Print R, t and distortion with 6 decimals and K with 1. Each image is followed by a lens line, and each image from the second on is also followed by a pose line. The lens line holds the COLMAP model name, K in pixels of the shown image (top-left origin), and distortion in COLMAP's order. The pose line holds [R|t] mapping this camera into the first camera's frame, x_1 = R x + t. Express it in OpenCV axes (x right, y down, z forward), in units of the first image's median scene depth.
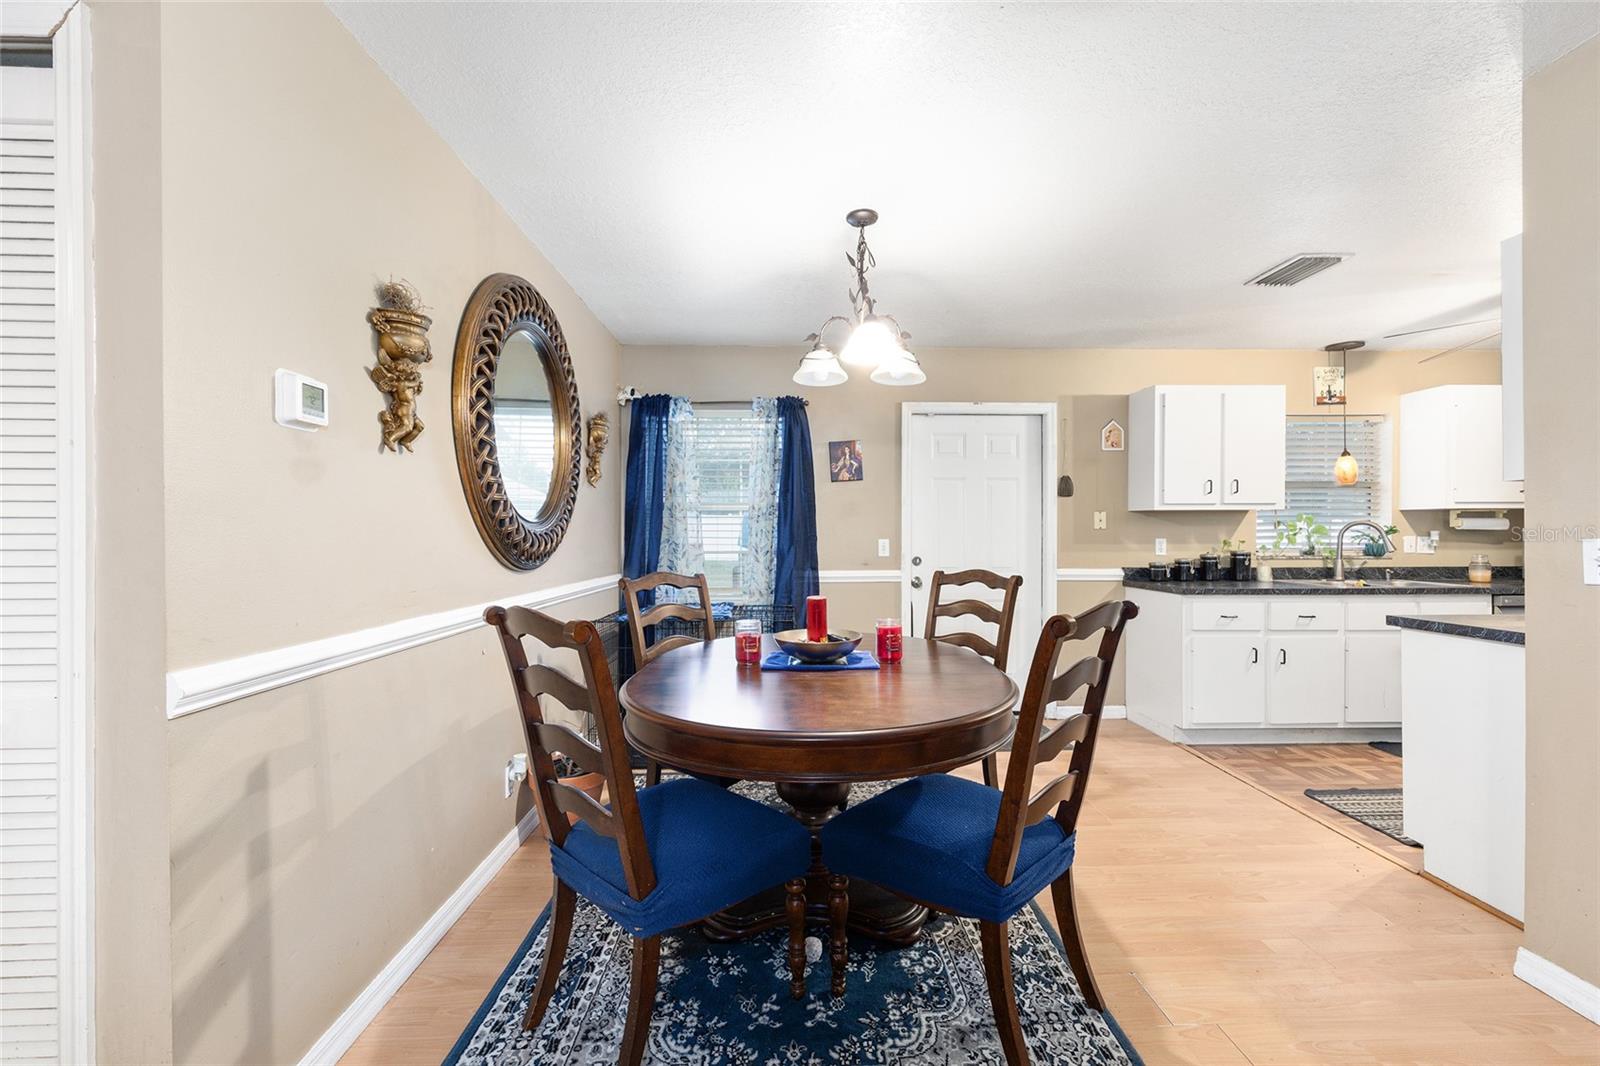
lens RADIAL K [[643.6, 0, 797.2], [0, 643.6, 539.6], [0, 0, 1]] dist [-0.003685, 0.001969]
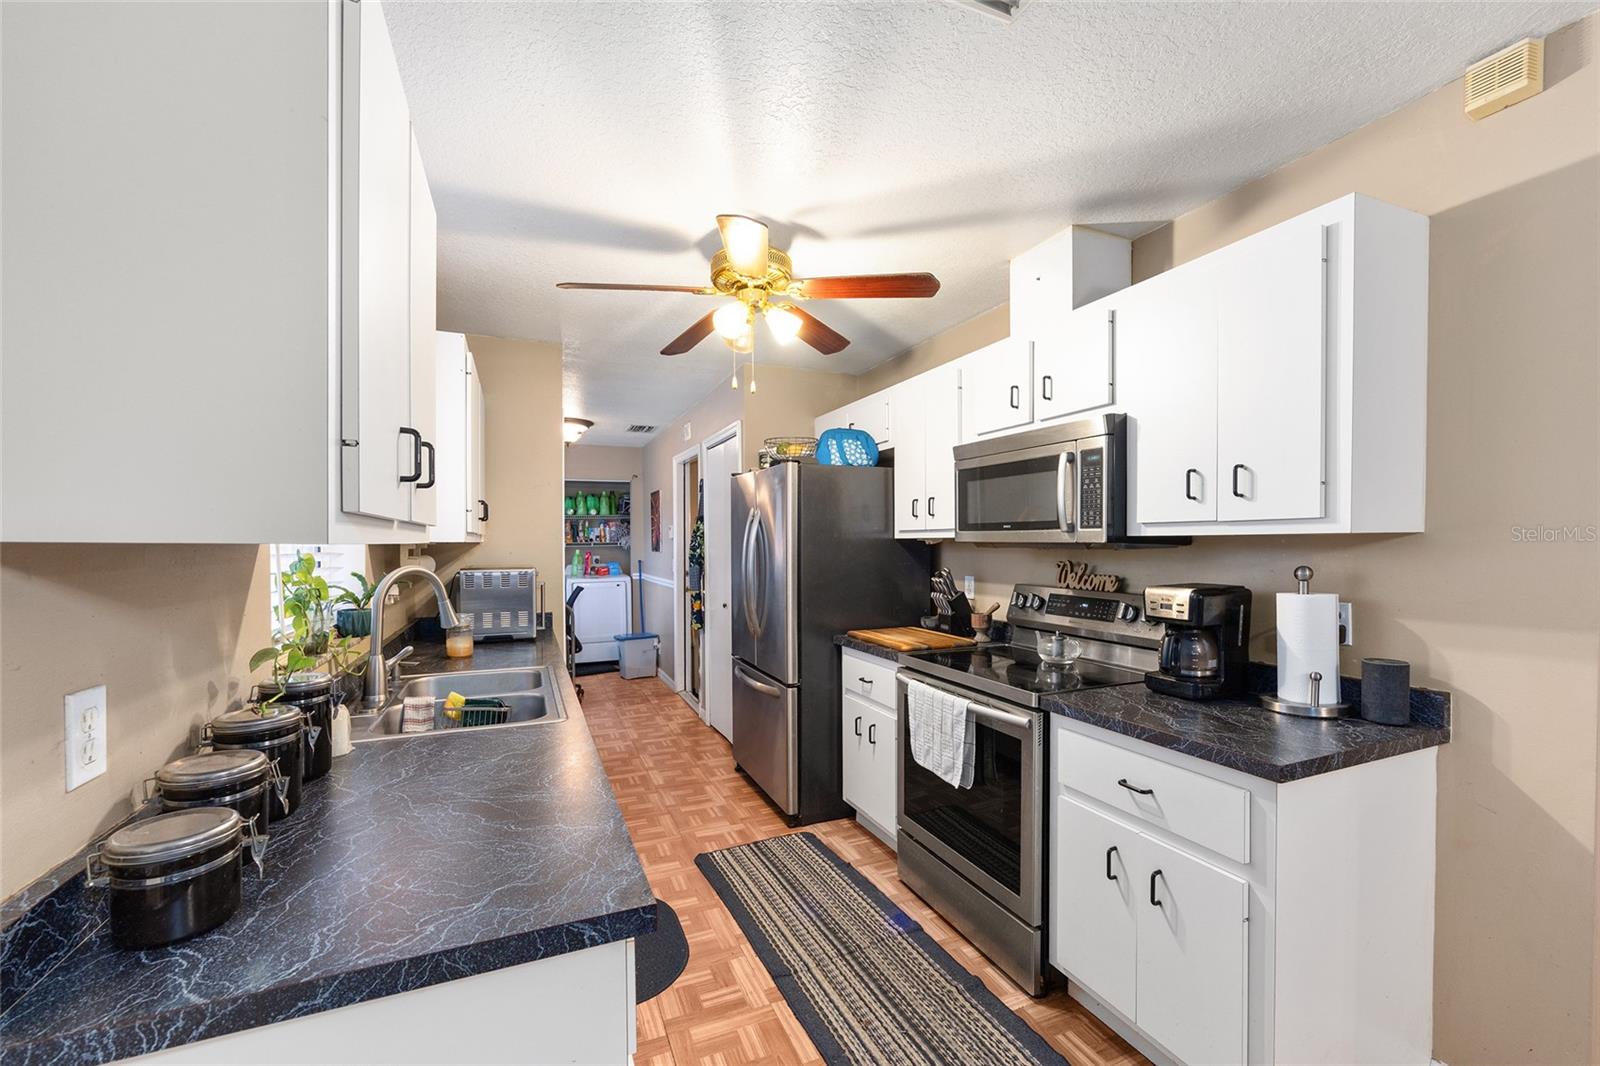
lens RADIAL K [[643.6, 0, 800.0], [0, 643.6, 551.1], [0, 0, 1]] dist [-0.003685, 0.001969]
pose [[-0.372890, -0.006140, 0.927855, 0.340207], [0.013788, 0.999831, 0.012158, -0.044647], [-0.927773, 0.017327, -0.372742, 0.941522]]
